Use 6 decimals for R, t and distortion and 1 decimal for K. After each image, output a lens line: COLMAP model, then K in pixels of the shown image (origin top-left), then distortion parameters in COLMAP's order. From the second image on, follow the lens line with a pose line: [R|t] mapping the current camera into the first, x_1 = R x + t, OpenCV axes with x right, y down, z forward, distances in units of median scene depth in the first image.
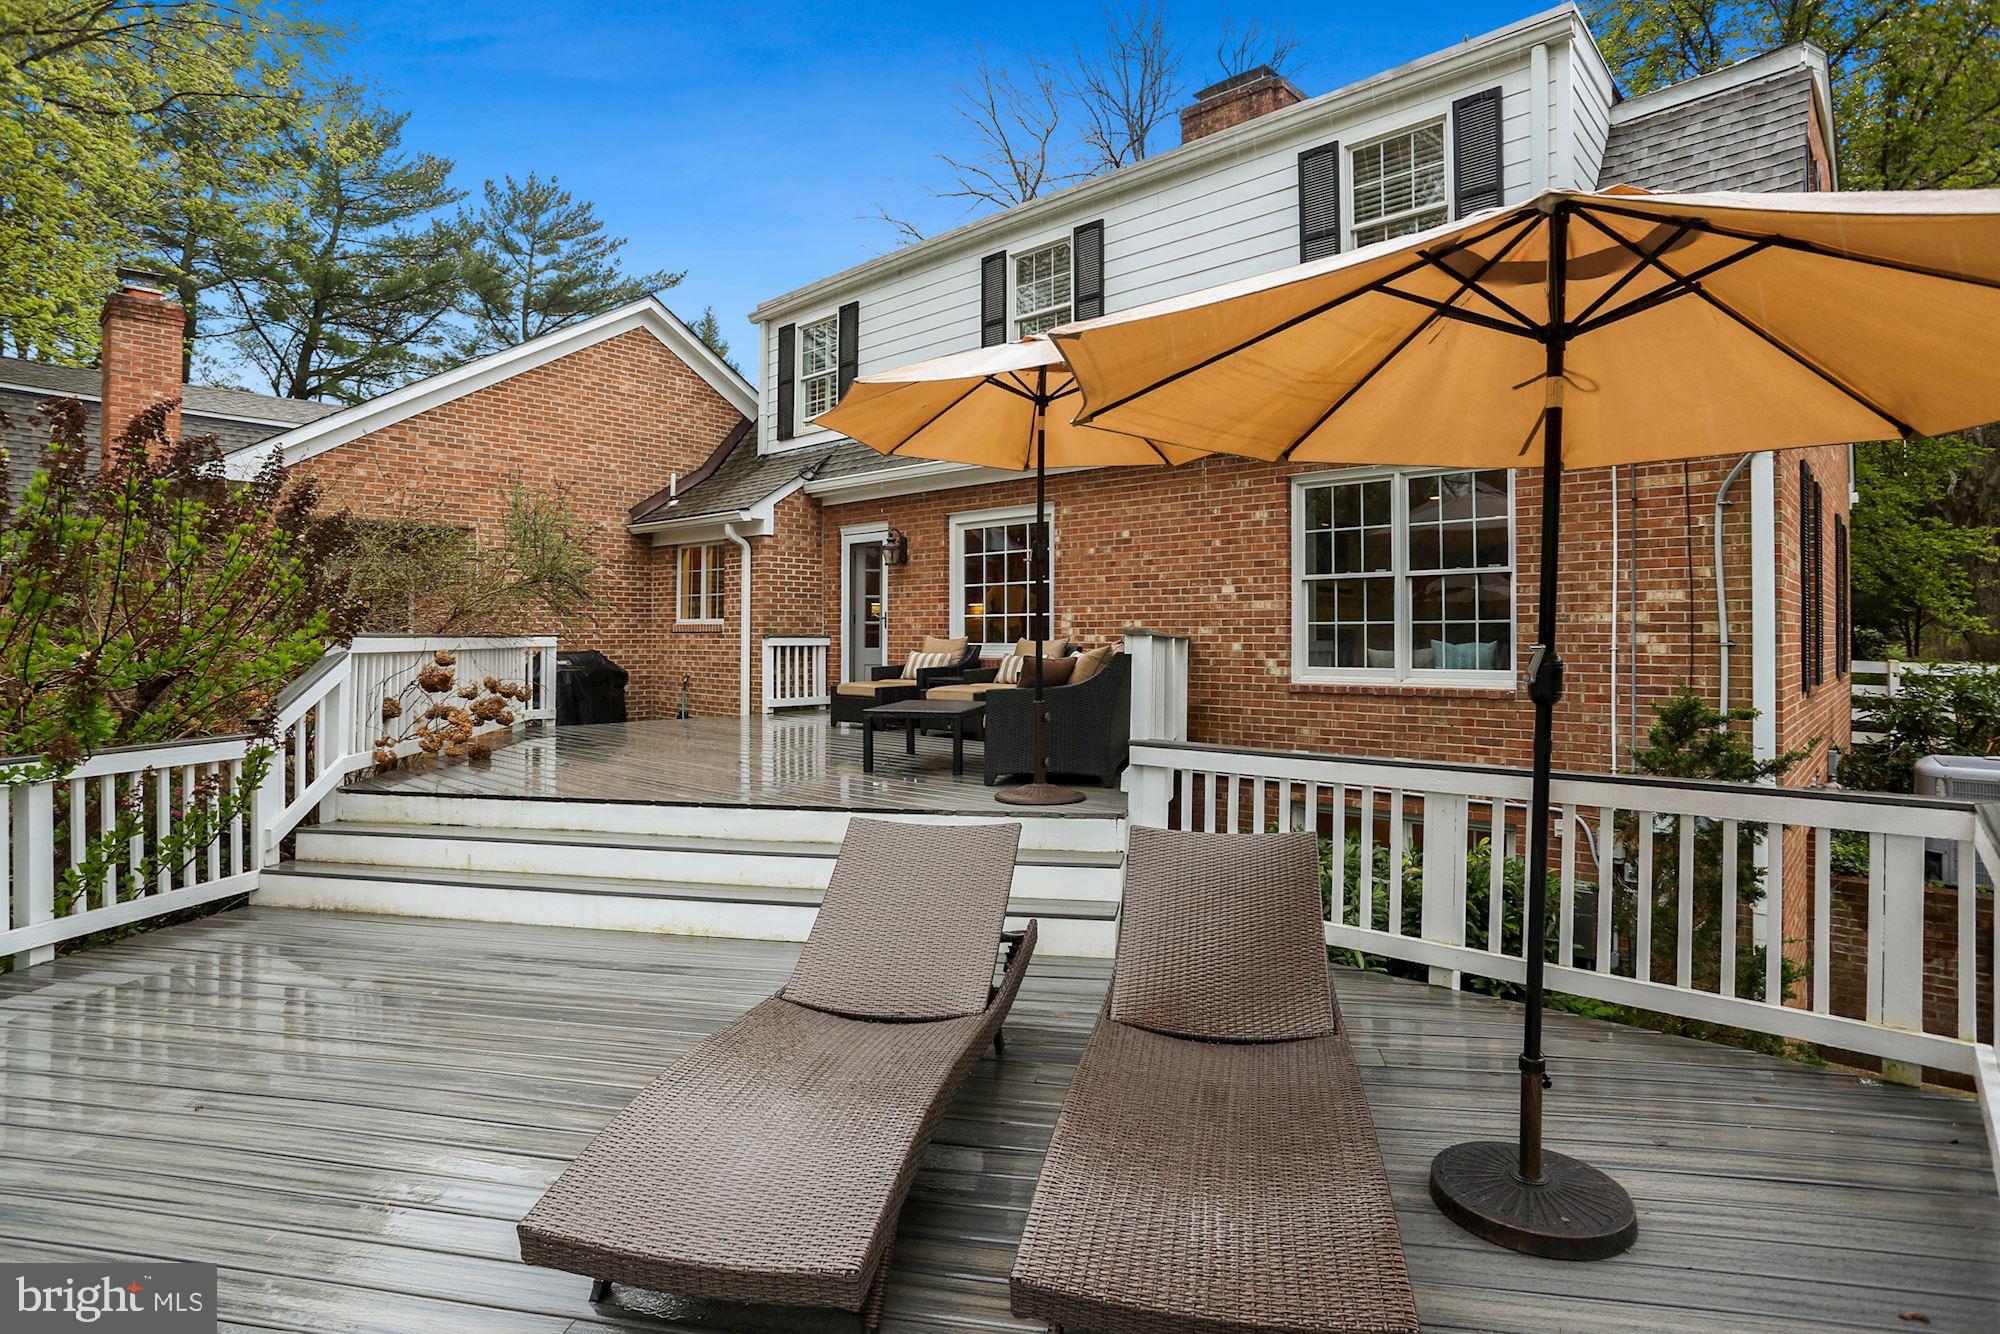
lens RADIAL K [[1102.9, 0, 1000.0], [0, 1102.9, 667.0], [0, 0, 1]] dist [-0.003072, 0.030854]
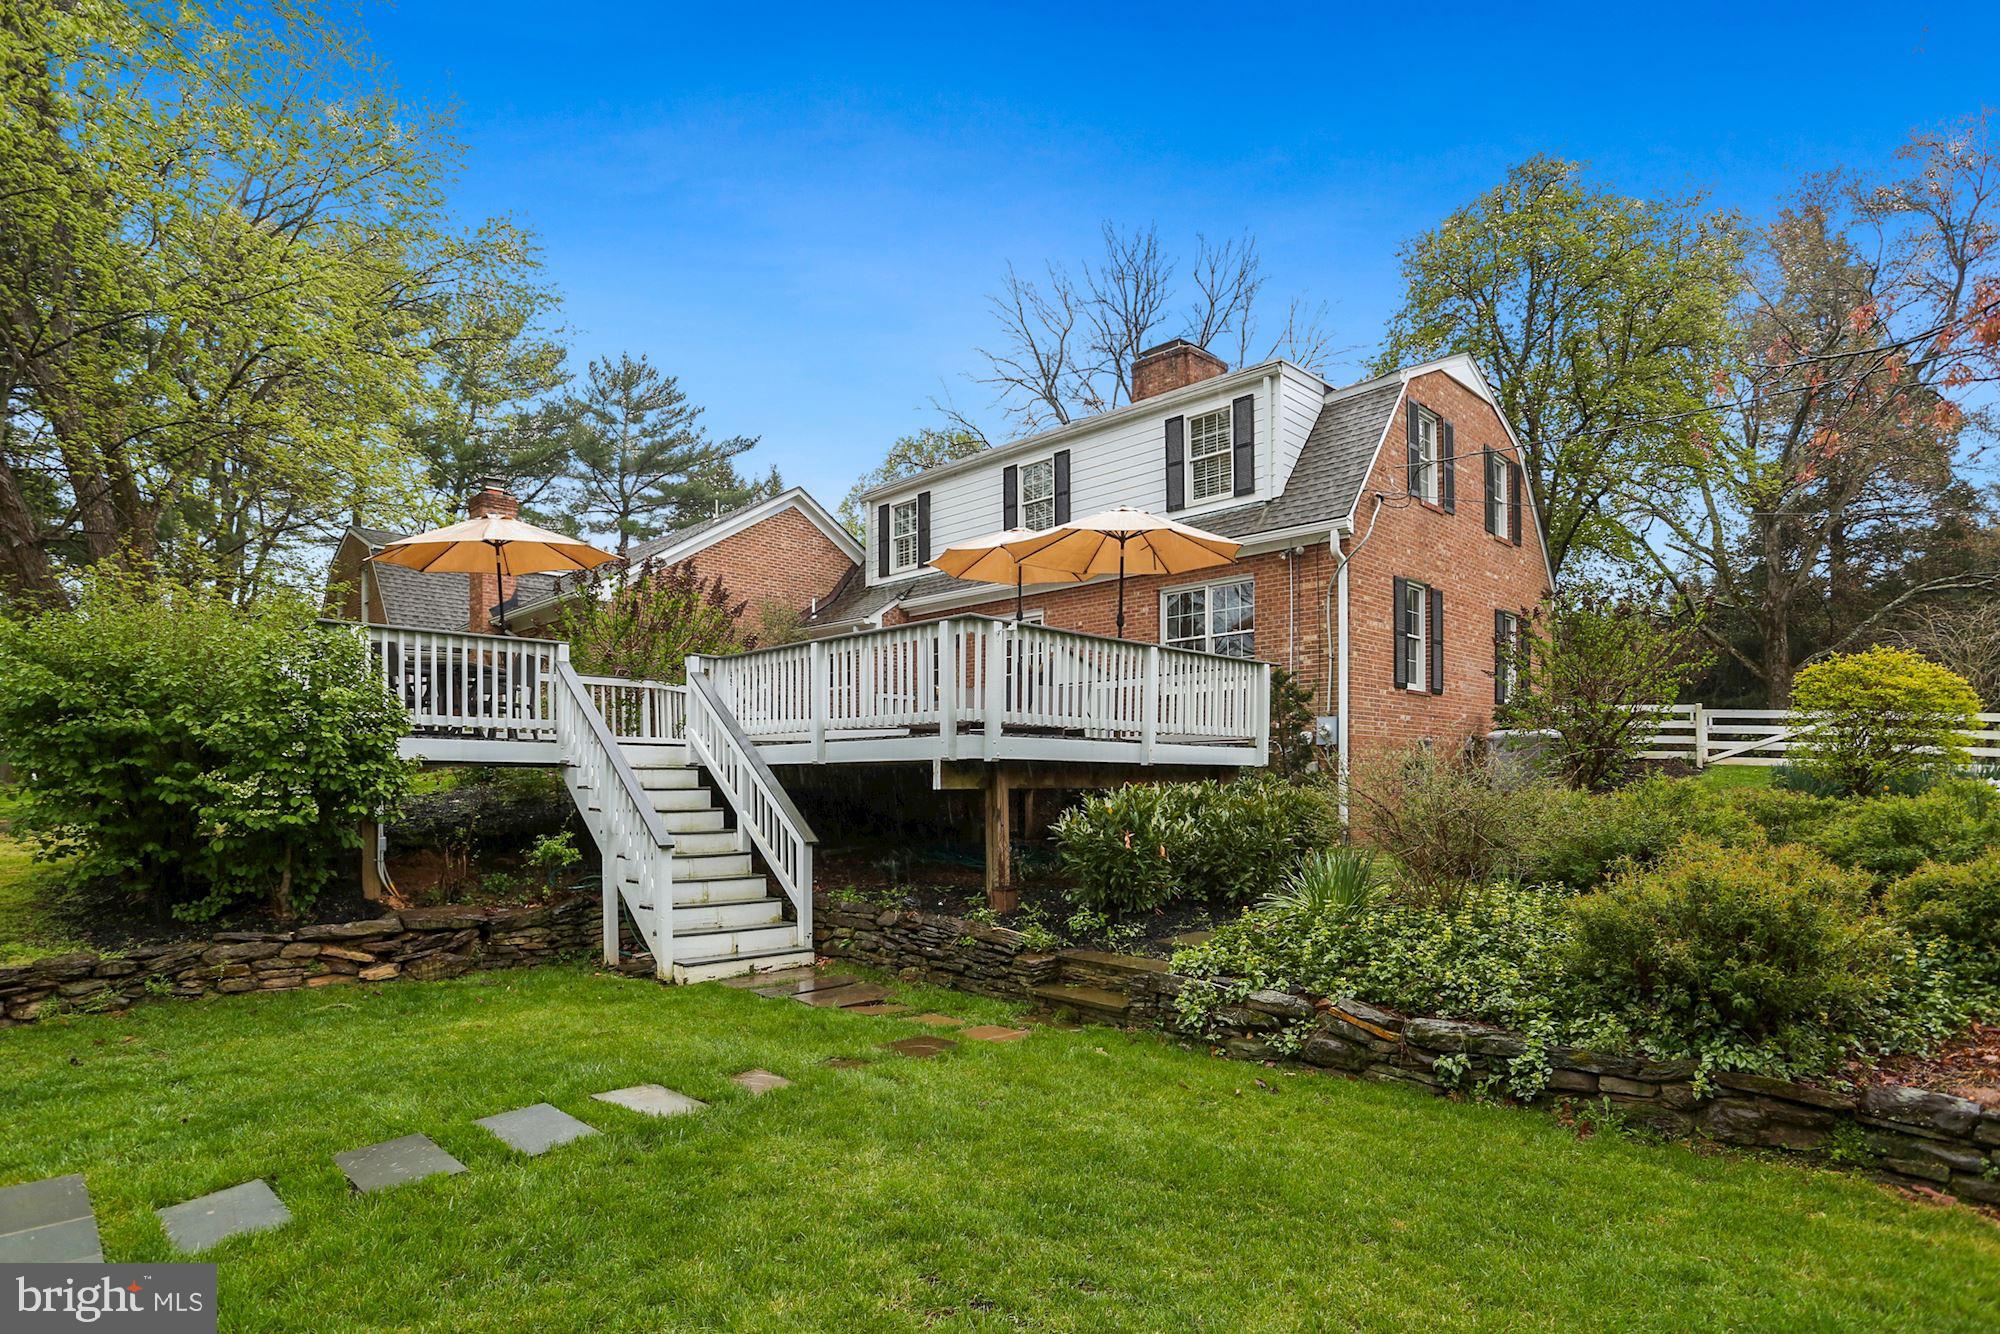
lens RADIAL K [[1107.0, 0, 1002.5], [0, 1107.0, 828.4], [0, 0, 1]] dist [0.044151, 0.000063]
pose [[0.999335, -0.004218, -0.036214, 0.035248], [0.004655, 0.999917, 0.012006, 0.142783], [0.036160, -0.012167, 0.999272, -0.617607]]
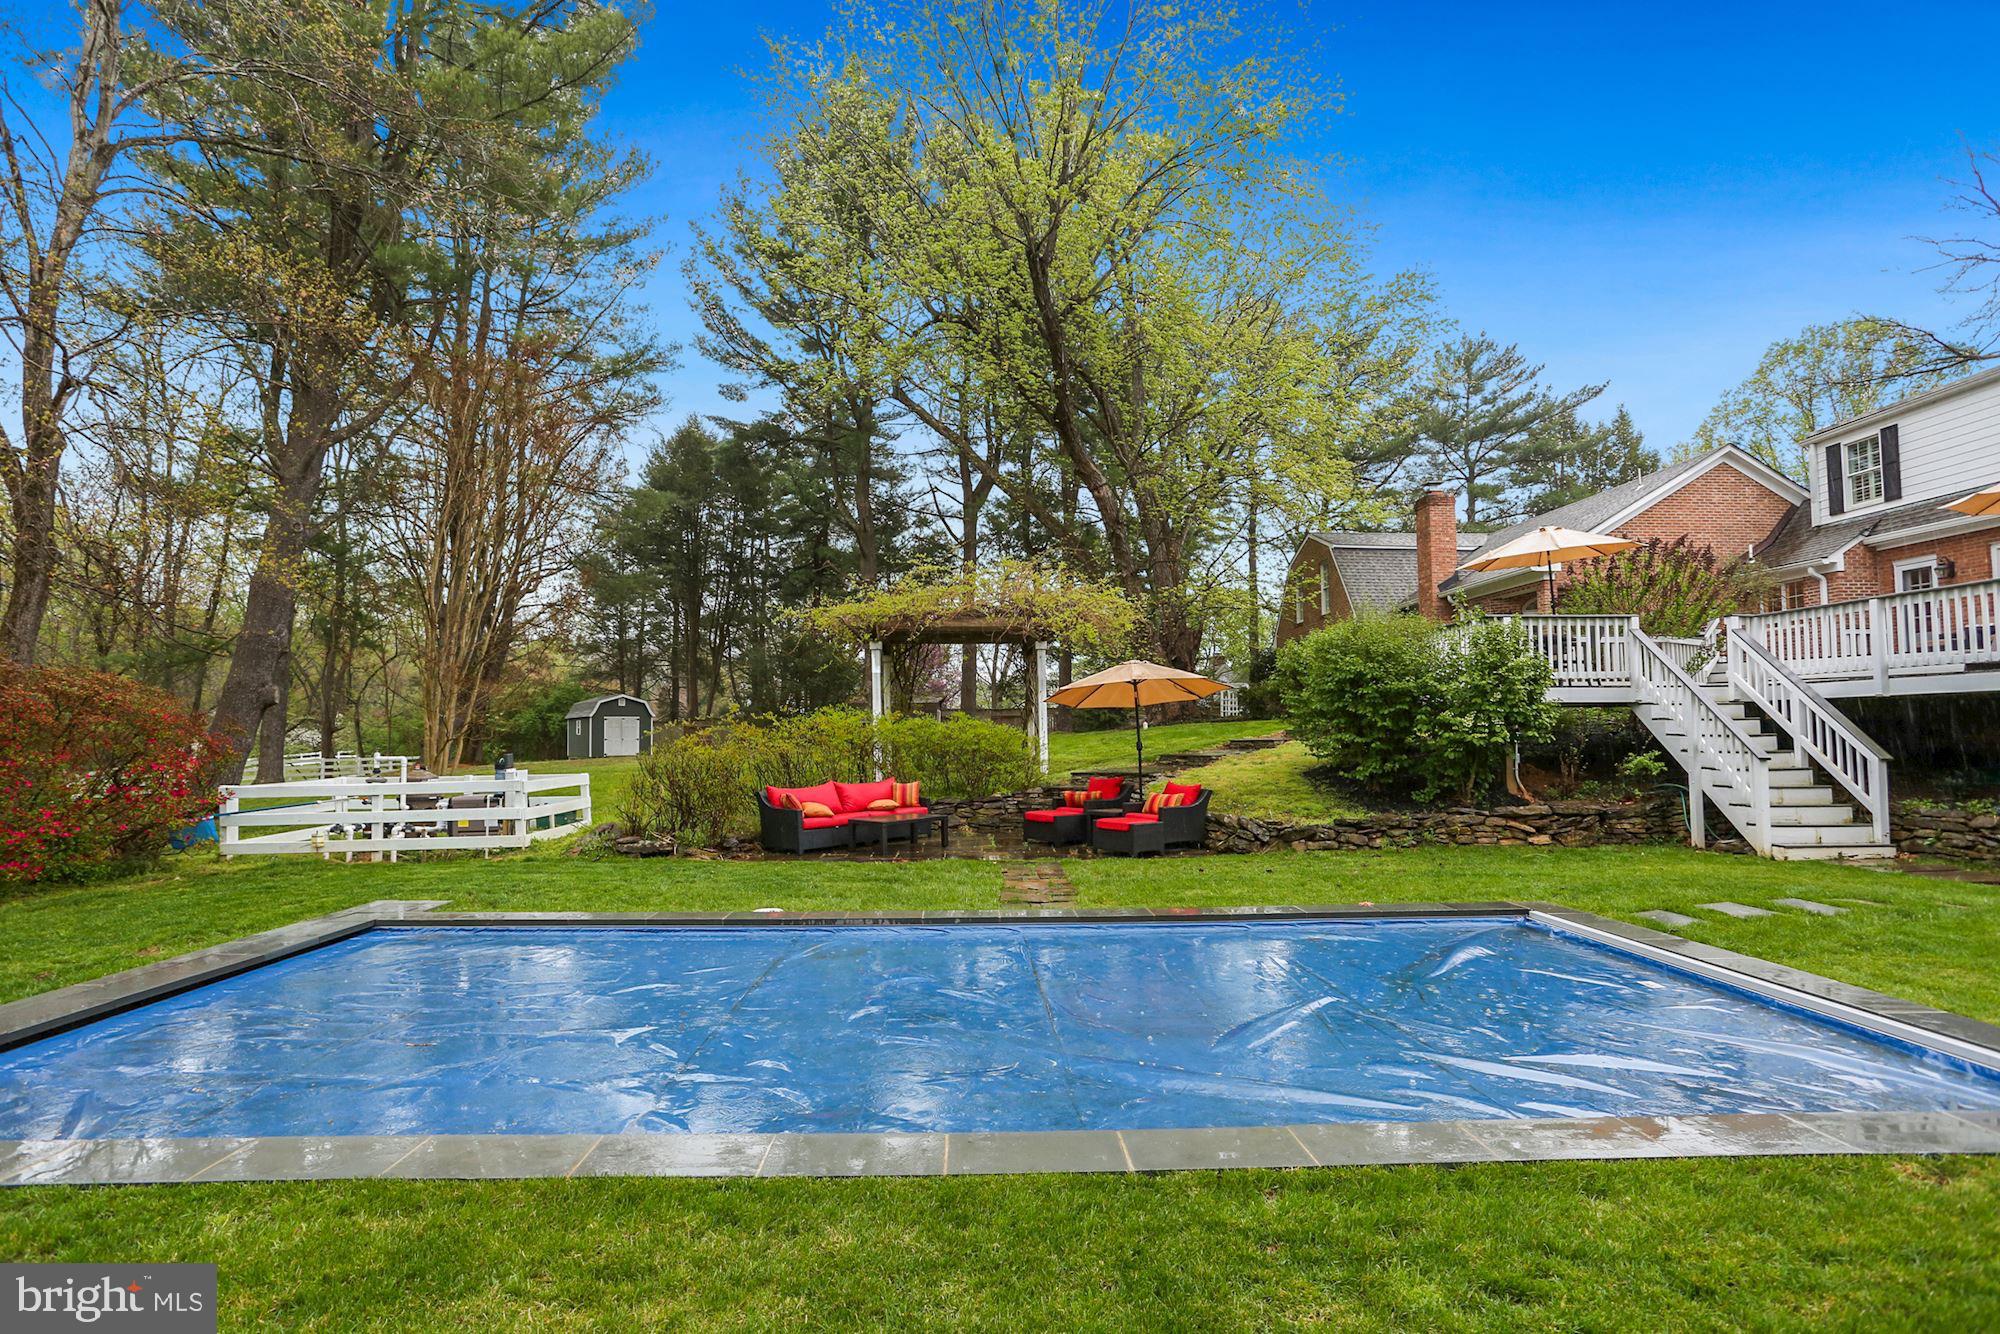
lens RADIAL K [[1102.9, 0, 1000.0], [0, 1102.9, 667.0], [0, 0, 1]] dist [-0.003072, 0.030854]
pose [[0.748012, -0.057272, -0.661210, -0.045960], [-0.001779, 0.996093, -0.088290, 0.165769], [0.663683, 0.067218, 0.744988, -1.032076]]
